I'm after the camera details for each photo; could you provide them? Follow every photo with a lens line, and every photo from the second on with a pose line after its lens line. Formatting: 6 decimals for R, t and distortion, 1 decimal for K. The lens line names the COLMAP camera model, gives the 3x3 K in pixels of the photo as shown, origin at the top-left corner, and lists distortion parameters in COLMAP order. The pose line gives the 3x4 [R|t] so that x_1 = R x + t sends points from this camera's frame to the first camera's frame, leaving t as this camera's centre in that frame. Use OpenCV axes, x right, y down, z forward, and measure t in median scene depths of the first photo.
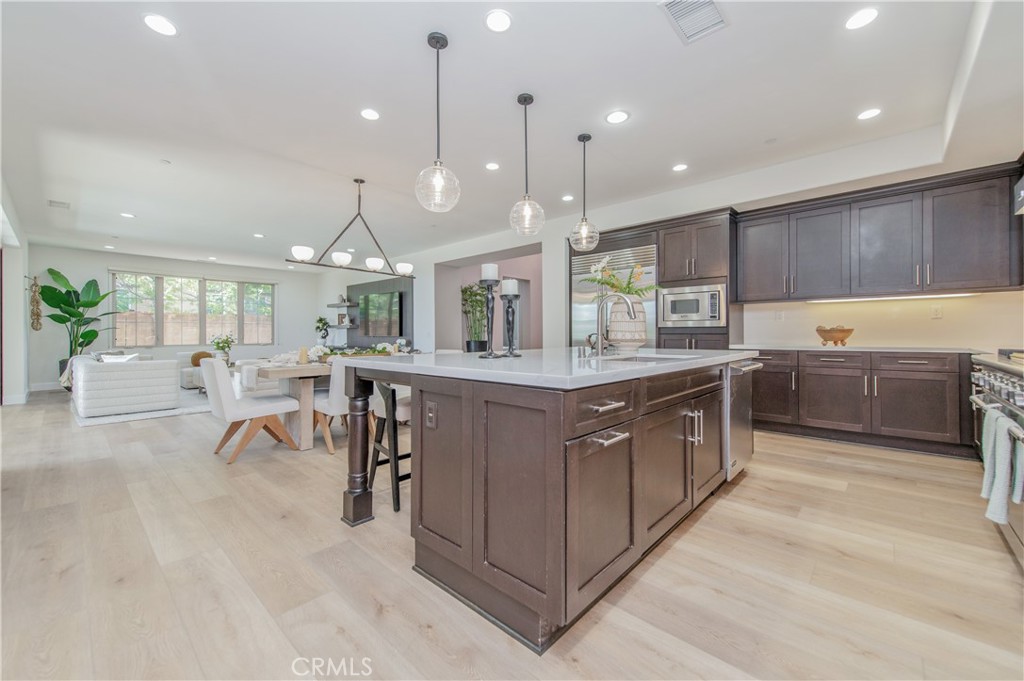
lens RADIAL K [[404.5, 0, 516.2], [0, 404.5, 331.6], [0, 0, 1]] dist [0.018124, -0.004905]
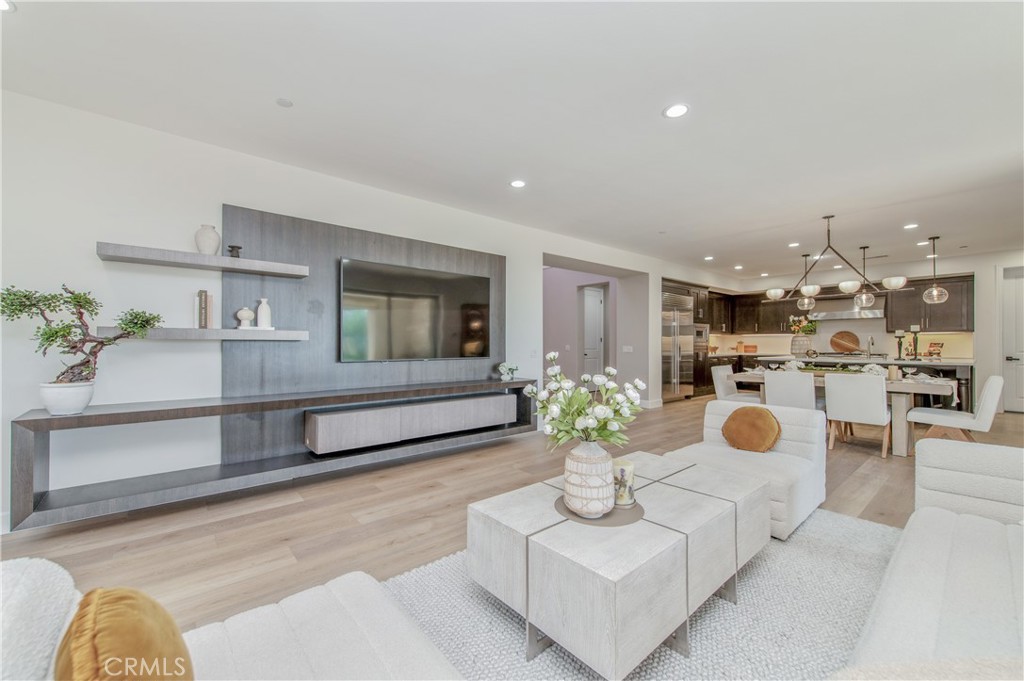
lens RADIAL K [[403.9, 0, 512.0], [0, 403.9, 340.5], [0, 0, 1]] dist [0.017784, -0.004609]
pose [[0.128810, 0.011309, 0.991605, -1.715957], [-0.005831, 0.999926, -0.010646, -0.010952], [-0.991652, -0.004410, 0.128867, 1.833031]]
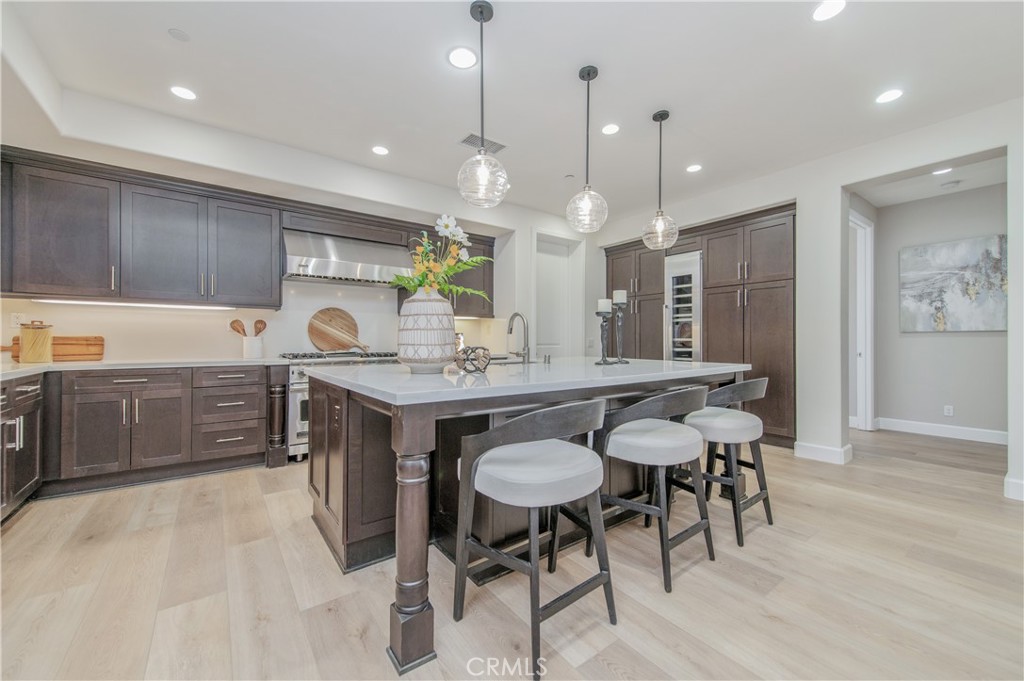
lens RADIAL K [[403.9, 0, 514.3], [0, 403.9, 338.0], [0, 0, 1]] dist [0.008916, -0.000625]
pose [[-0.981923, 0.006741, 0.189160, 0.011880], [0.004551, 0.999917, -0.012012, -0.000624], [-0.189225, -0.010934, -0.981873, 1.294423]]
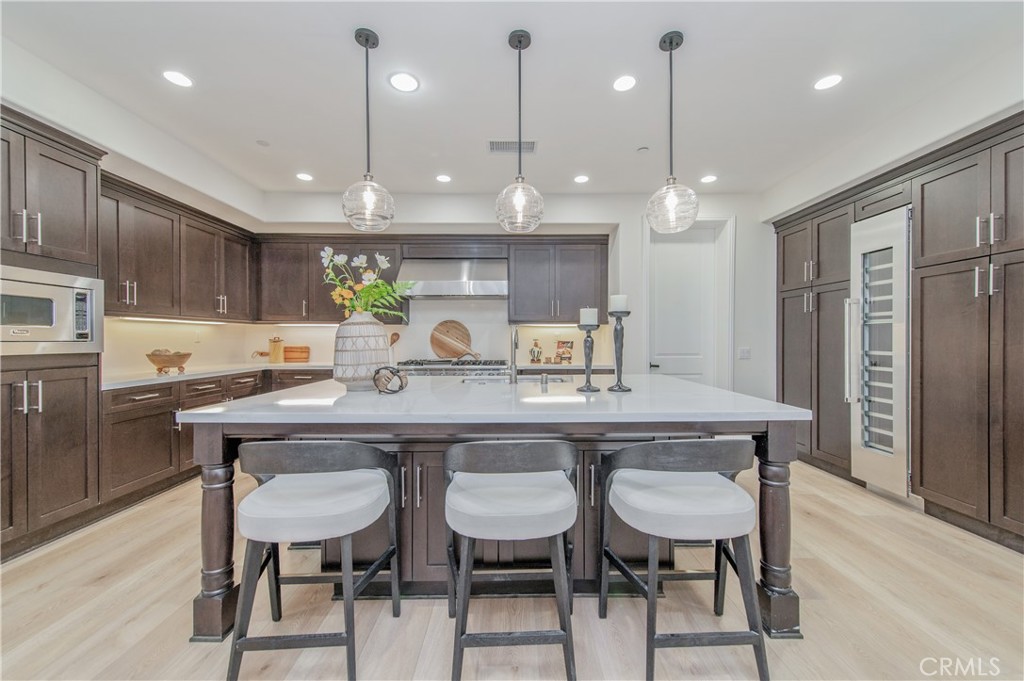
lens RADIAL K [[403.9, 0, 512.0], [0, 403.9, 340.5], [0, 0, 1]] dist [0.017784, -0.004609]
pose [[-0.676575, 0.003261, 0.736367, -0.341379], [0.001535, 0.999994, -0.003017, -0.029471], [-0.736372, -0.000911, -0.676576, 1.034646]]
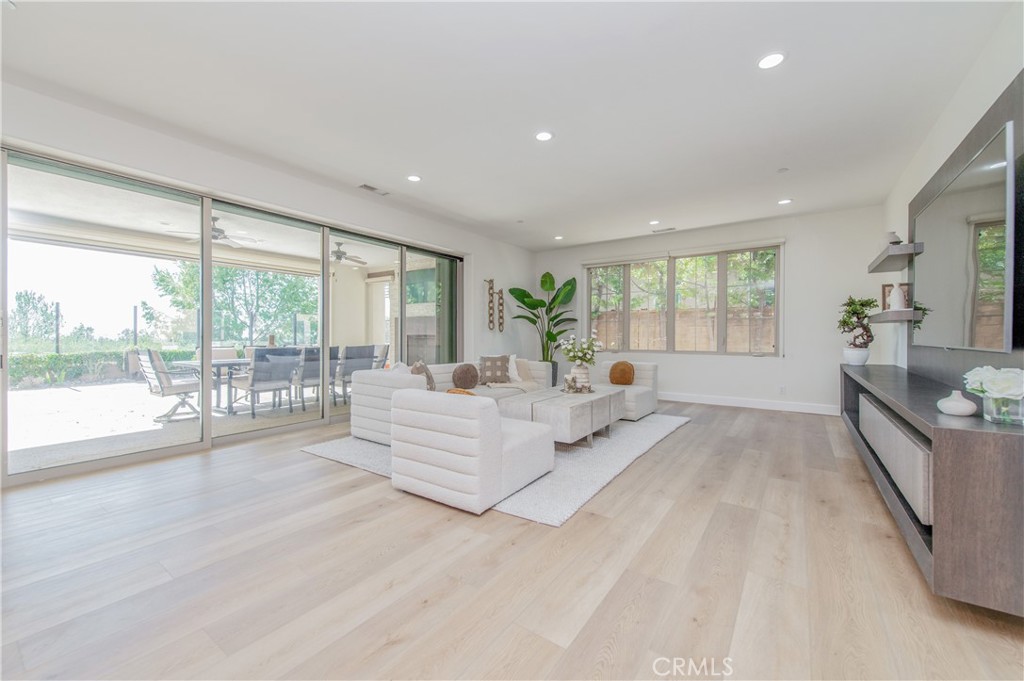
lens RADIAL K [[403.9, 0, 512.0], [0, 403.9, 340.5], [0, 0, 1]] dist [0.017784, -0.004609]
pose [[0.127148, 0.016591, -0.991745, -0.250952], [0.000448, 0.999859, 0.016784, 0.005210], [0.991884, -0.002579, 0.127123, 1.493249]]
